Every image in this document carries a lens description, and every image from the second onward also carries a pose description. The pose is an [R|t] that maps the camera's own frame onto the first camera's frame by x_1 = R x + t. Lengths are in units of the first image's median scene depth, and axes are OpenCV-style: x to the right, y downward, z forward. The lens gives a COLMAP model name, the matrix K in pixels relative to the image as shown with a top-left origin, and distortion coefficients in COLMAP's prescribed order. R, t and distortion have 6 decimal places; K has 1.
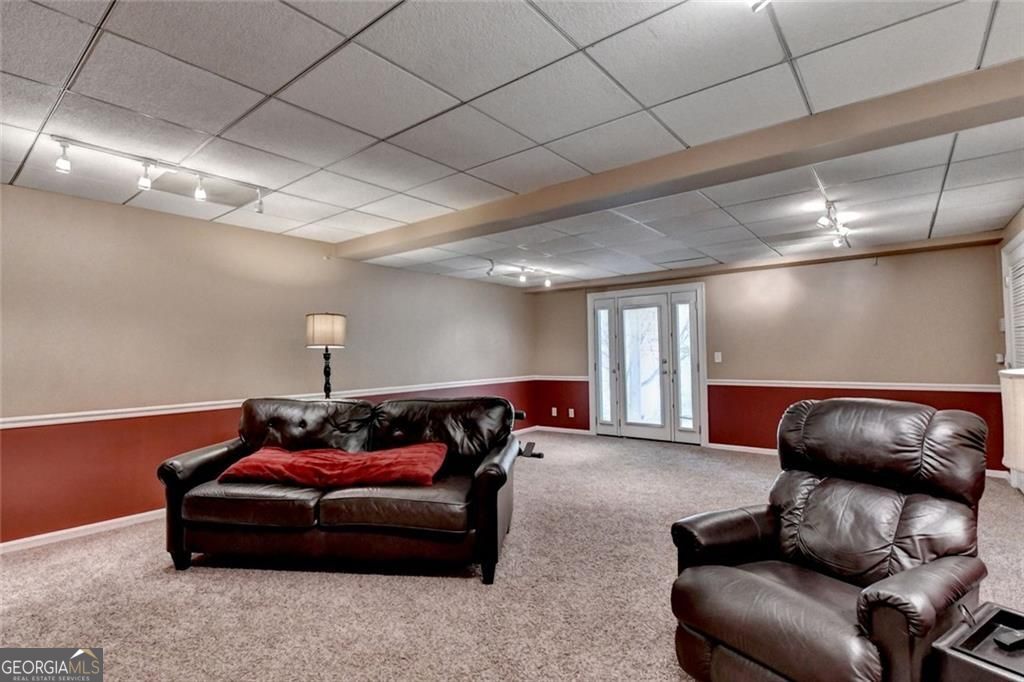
lens RADIAL K [[483.5, 0, 512.0], [0, 483.5, 341.0], [0, 0, 1]] dist [-0.000385, -0.000122]
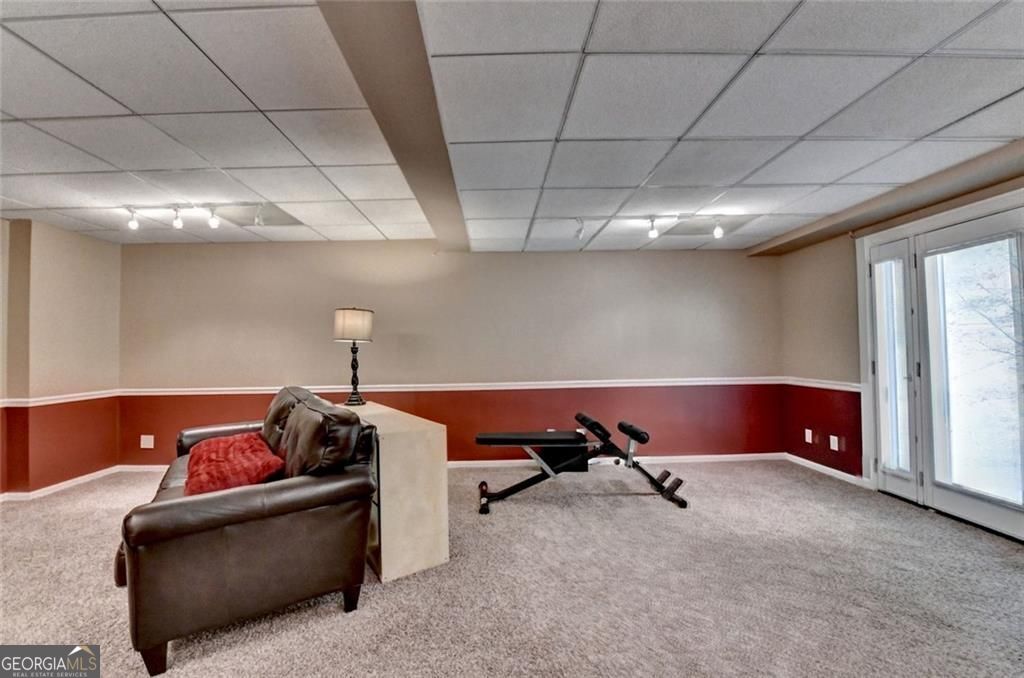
lens RADIAL K [[416.3, 0, 507.5], [0, 416.3, 340.7], [0, 0, 1]] dist [-0.018996, -0.000434]
pose [[0.626760, -0.011094, -0.779133, 0.346705], [0.028493, 0.999556, 0.008688, 0.008766], [0.778691, -0.027646, 0.626798, 0.480982]]
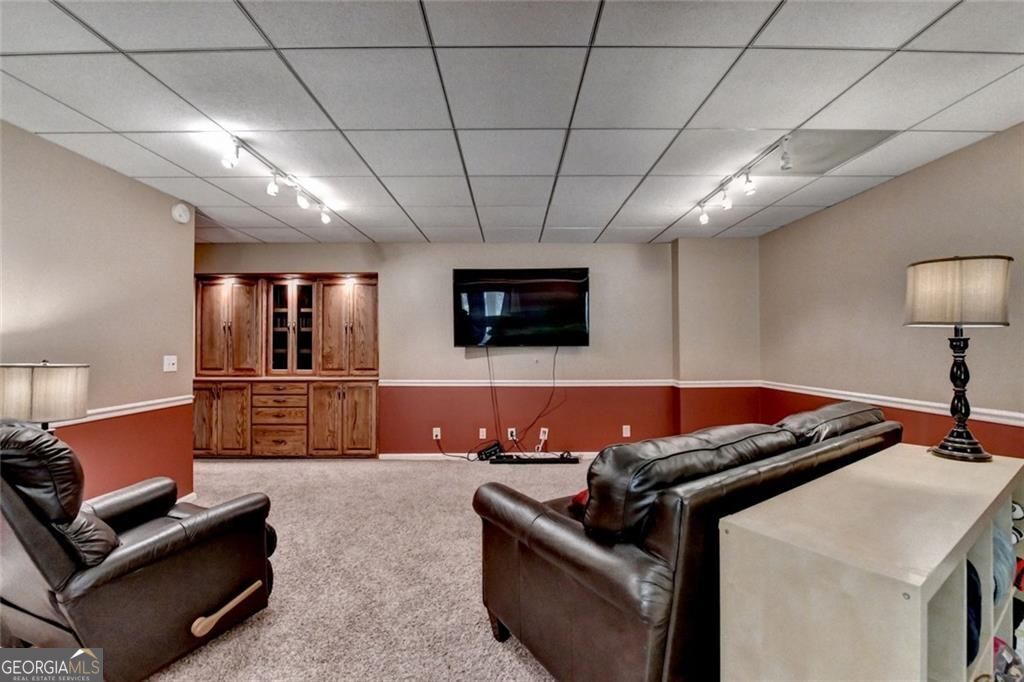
lens RADIAL K [[416.3, 0, 507.5], [0, 416.3, 342.7], [0, 0, 1]] dist [-0.018996, -0.000434]
pose [[-0.786873, 0.006747, -0.617078, 0.162078], [0.027872, 0.999308, -0.024616, 0.018503], [0.616485, -0.036569, -0.786517, 0.714021]]
